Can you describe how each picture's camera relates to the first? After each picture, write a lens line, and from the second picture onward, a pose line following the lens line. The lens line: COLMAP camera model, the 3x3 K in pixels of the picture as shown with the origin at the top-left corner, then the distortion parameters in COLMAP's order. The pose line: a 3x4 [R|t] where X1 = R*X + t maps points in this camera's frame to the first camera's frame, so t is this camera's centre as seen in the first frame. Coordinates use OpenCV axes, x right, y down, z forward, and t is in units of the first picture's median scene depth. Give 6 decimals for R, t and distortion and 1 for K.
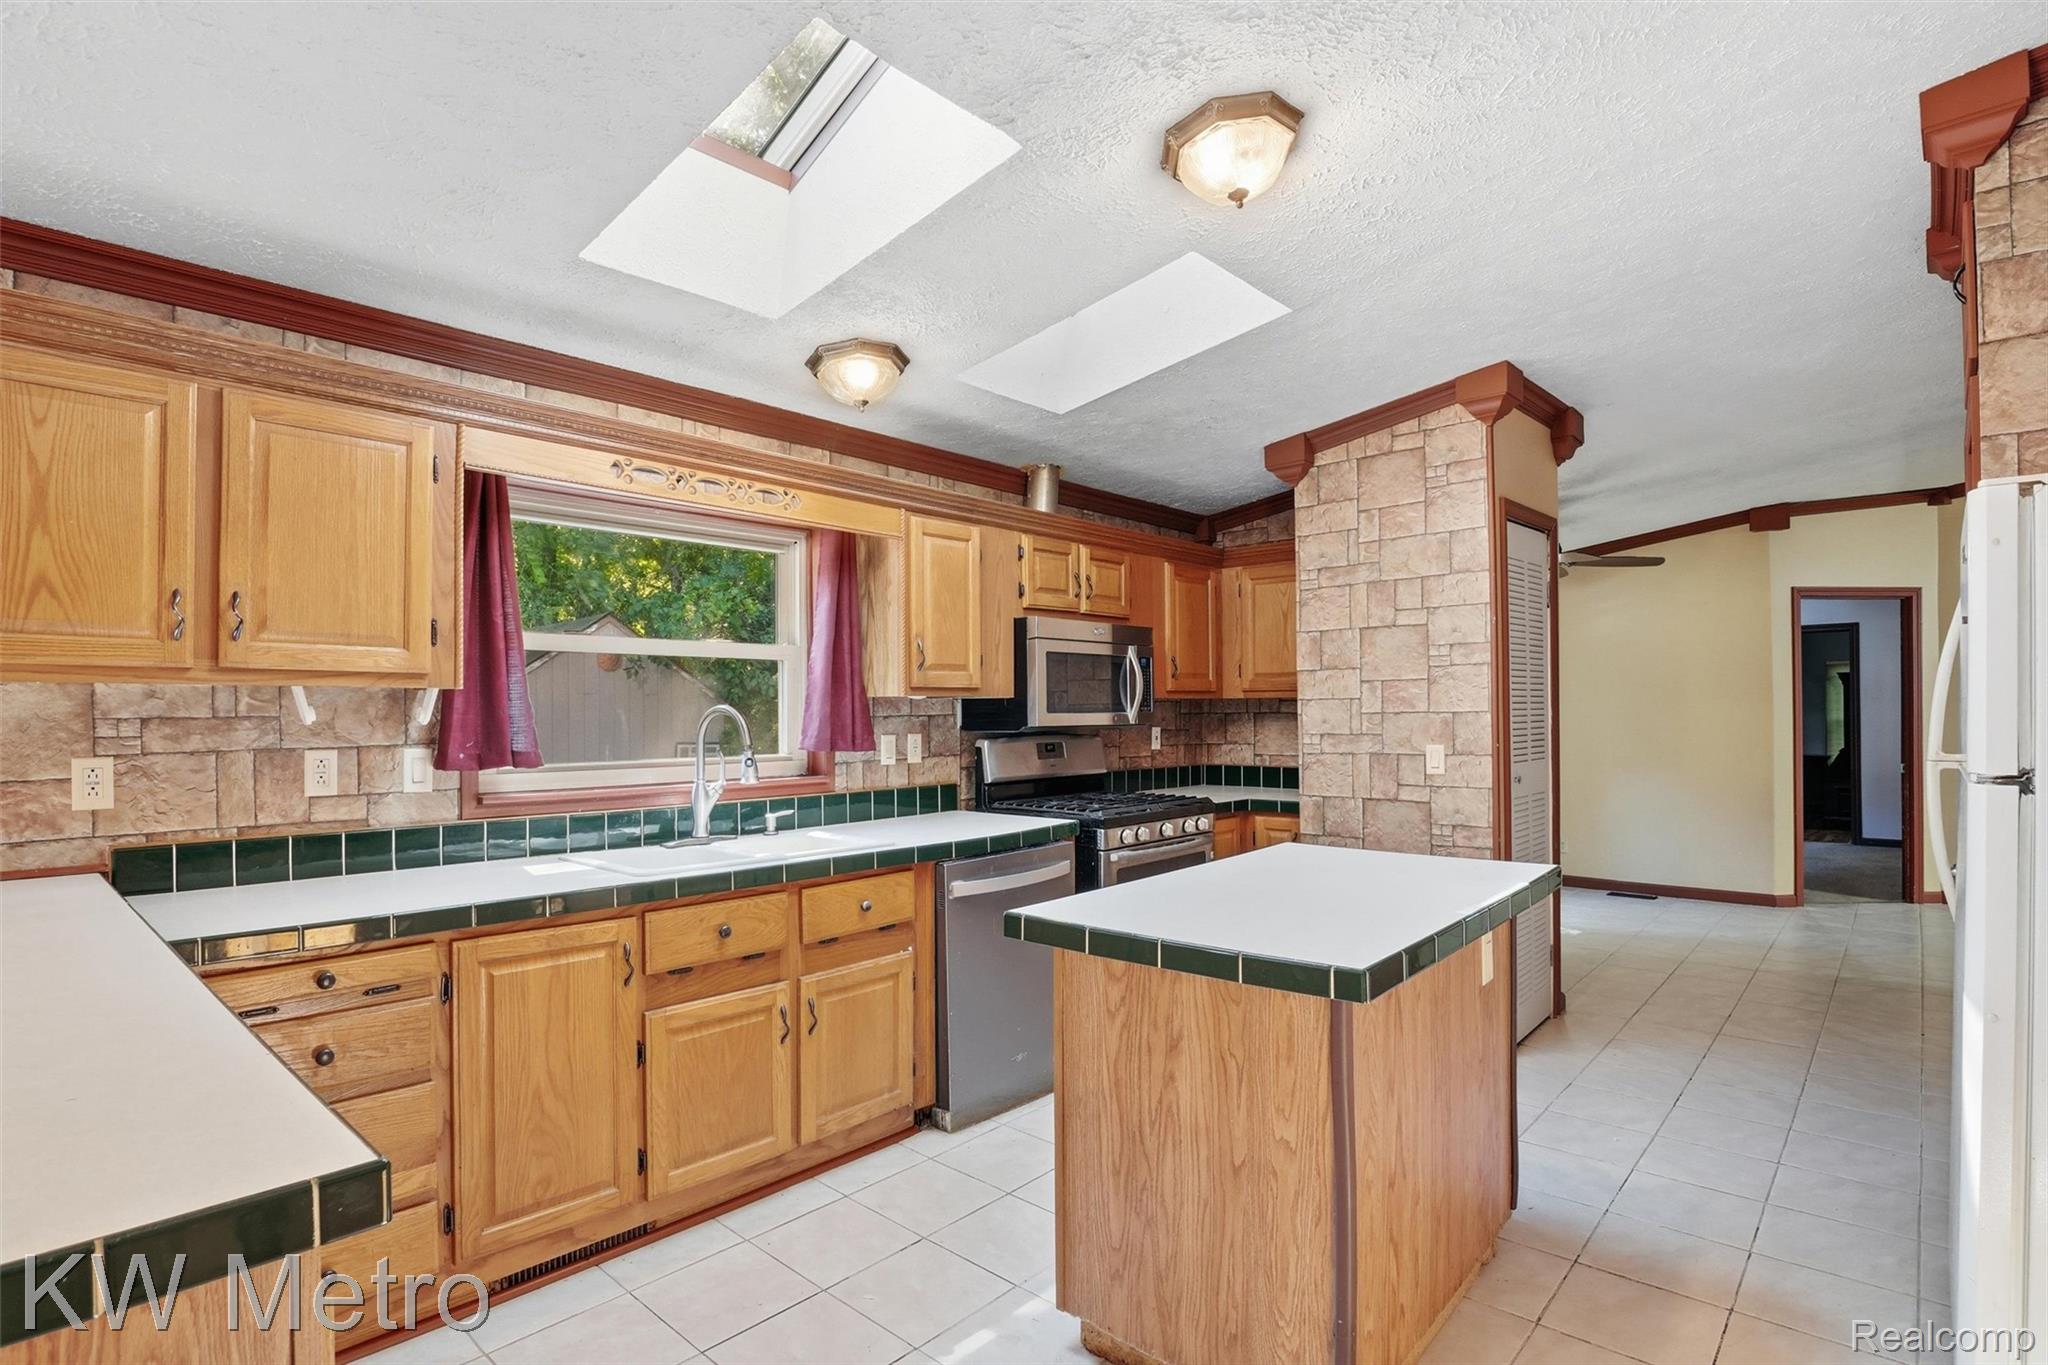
lens RADIAL K [[1017.0, 0, 1015.6], [0, 1017.0, 694.6], [0, 0, 1]] dist [-0.021732, -0.002301]
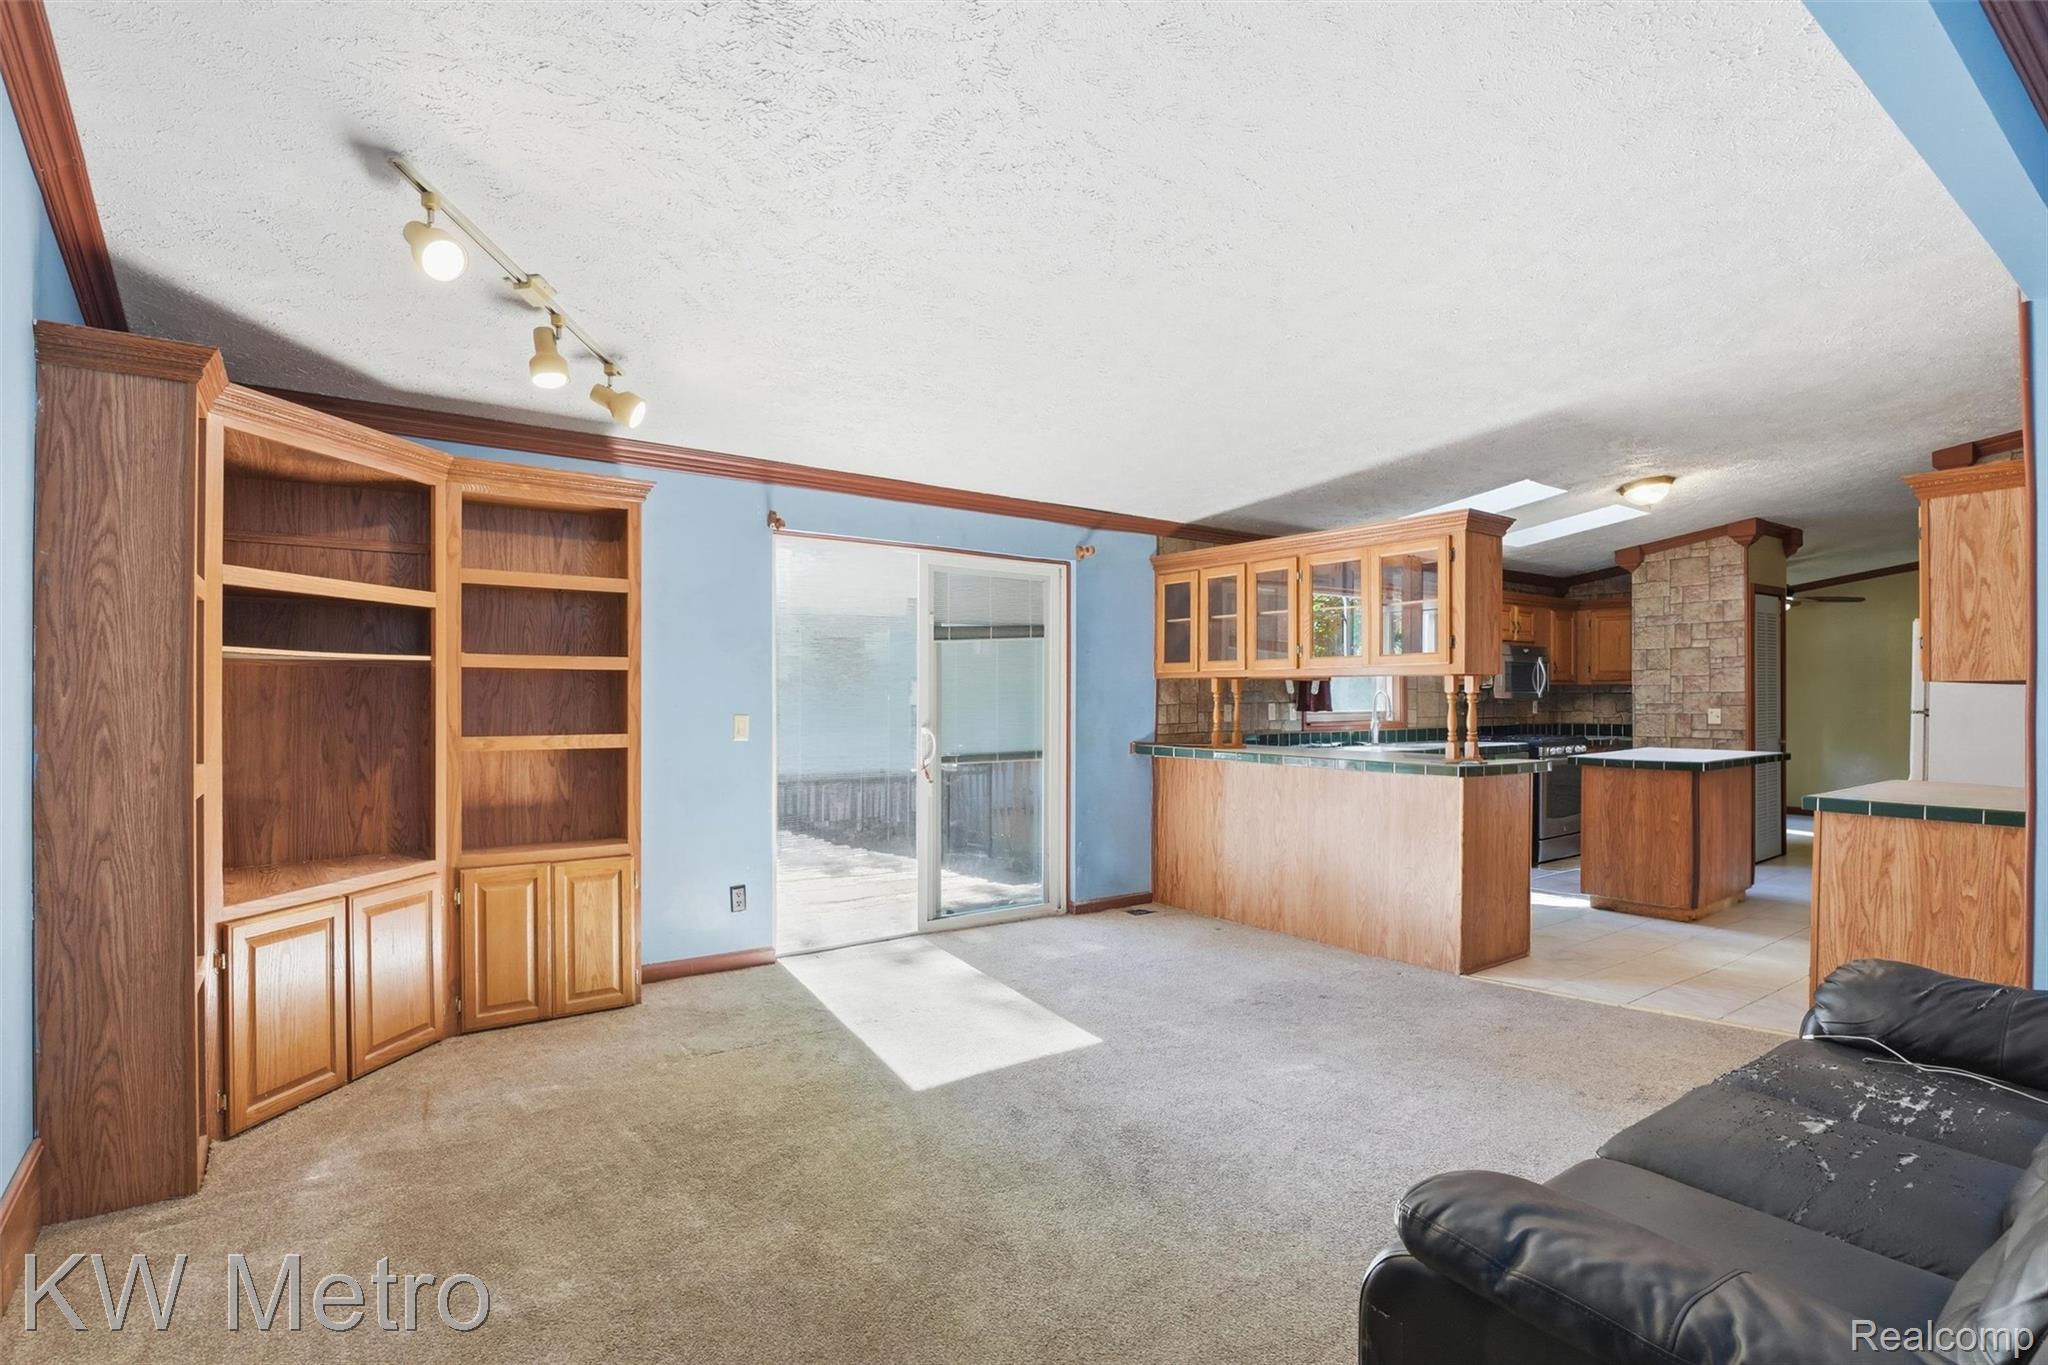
lens RADIAL K [[1017.0, 0, 1019.1], [0, 1017.0, 697.3], [0, 0, 1]] dist [-0.021732, -0.002301]
pose [[0.983093, 0.004671, -0.183048, -0.536314], [-0.001348, 0.999832, 0.018271, -0.006684], [0.183102, -0.017715, 0.982934, -1.129568]]
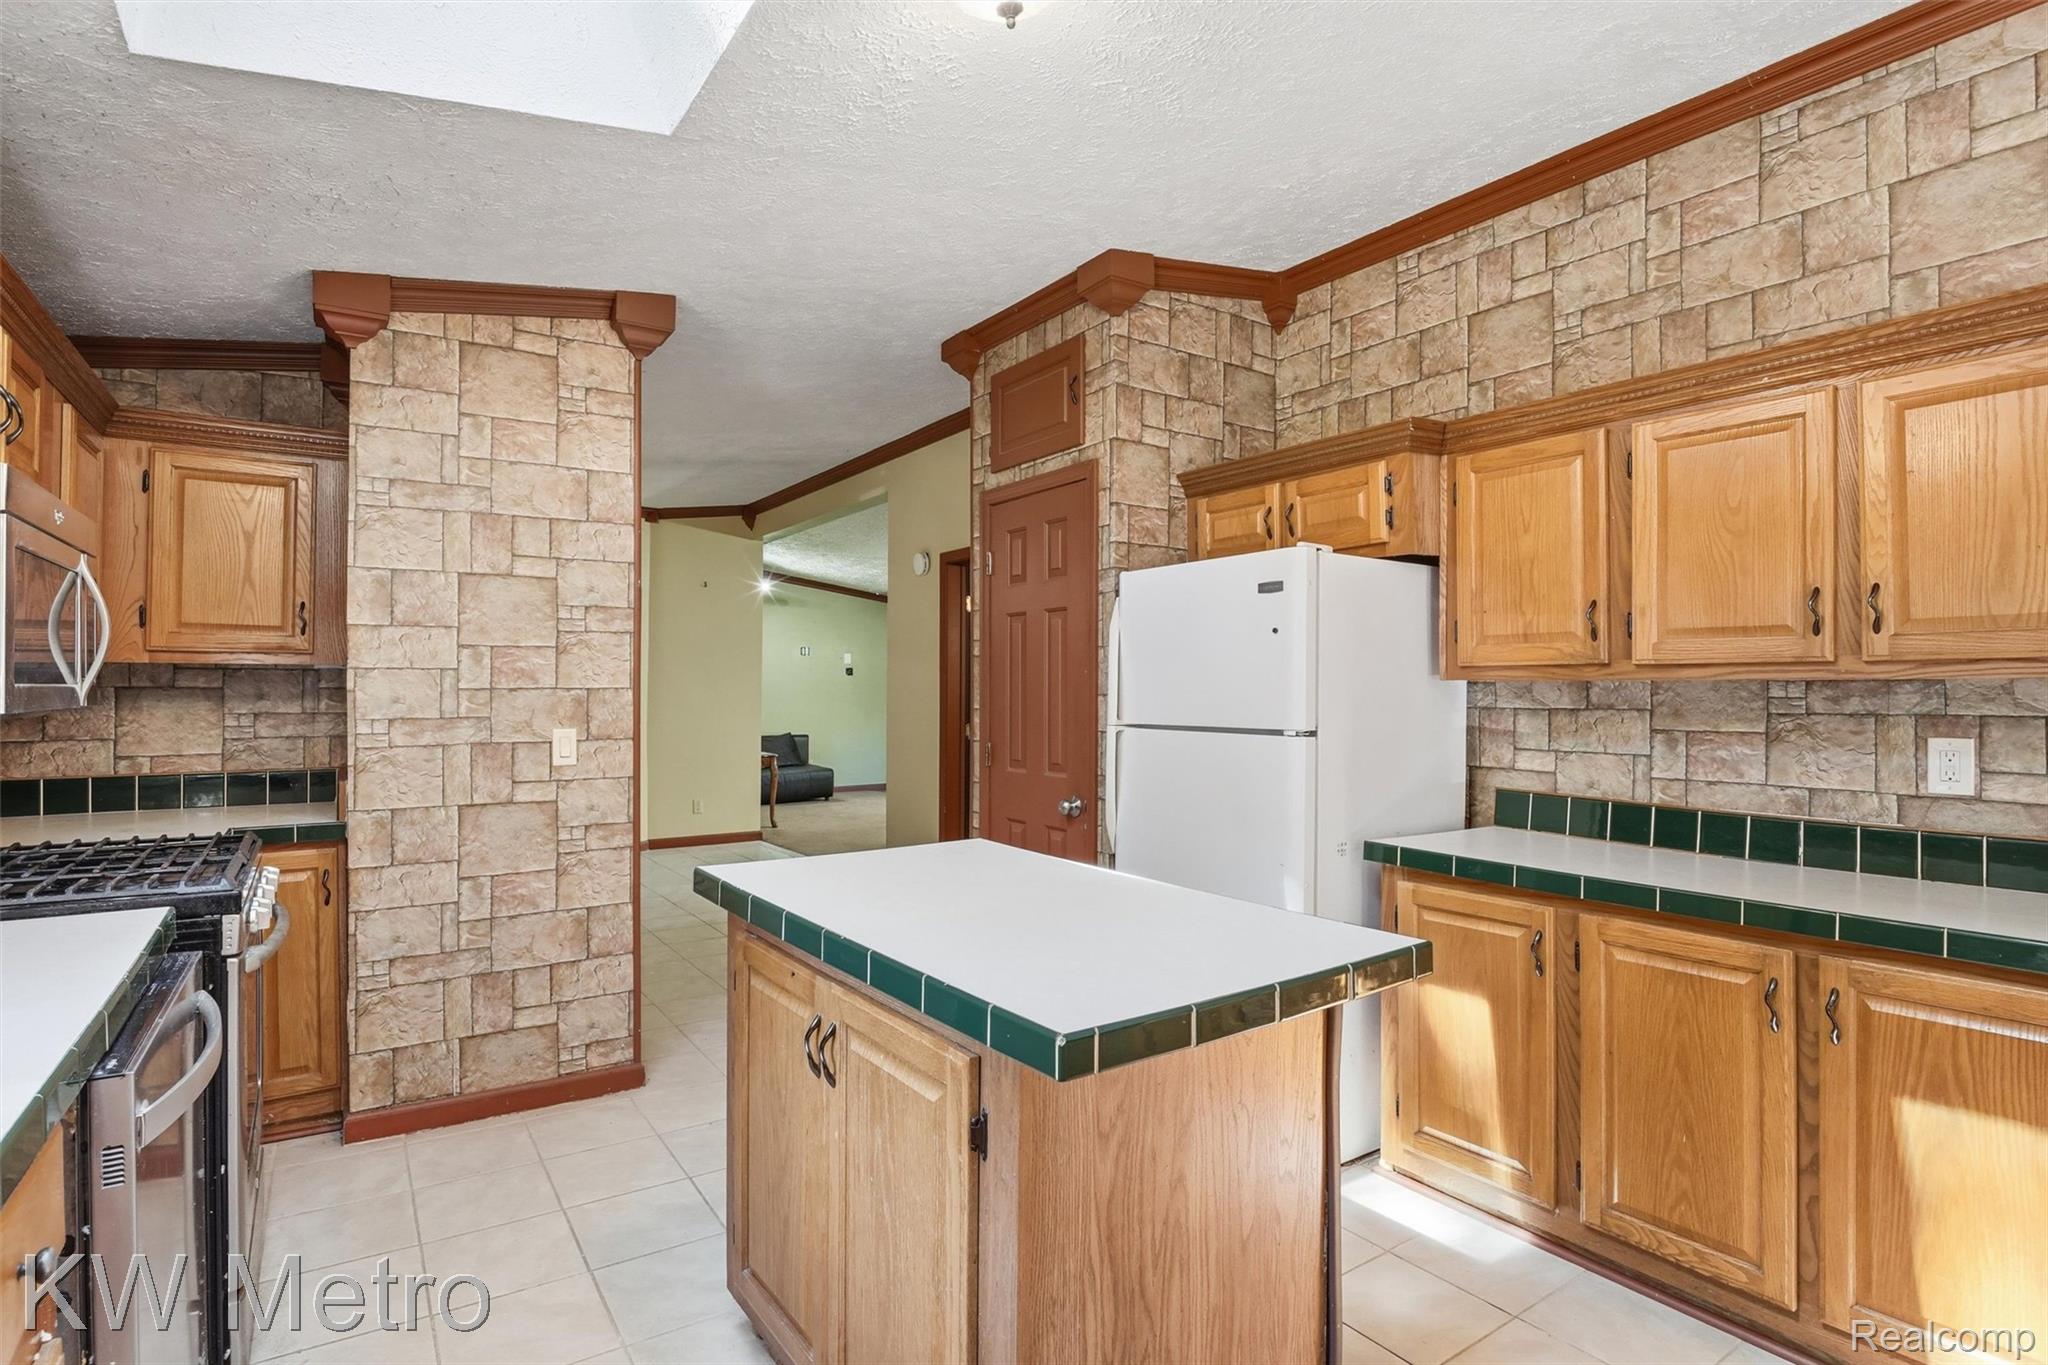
lens RADIAL K [[1017.0, 0, 1022.6], [0, 1017.0, 675.2], [0, 0, 1]] dist [-0.021732, -0.002301]
pose [[0.220260, 0.019919, 0.975238, -0.285457], [-0.021445, 0.999649, -0.015574, 0.011099], [-0.975205, -0.017484, 0.220610, 0.453375]]
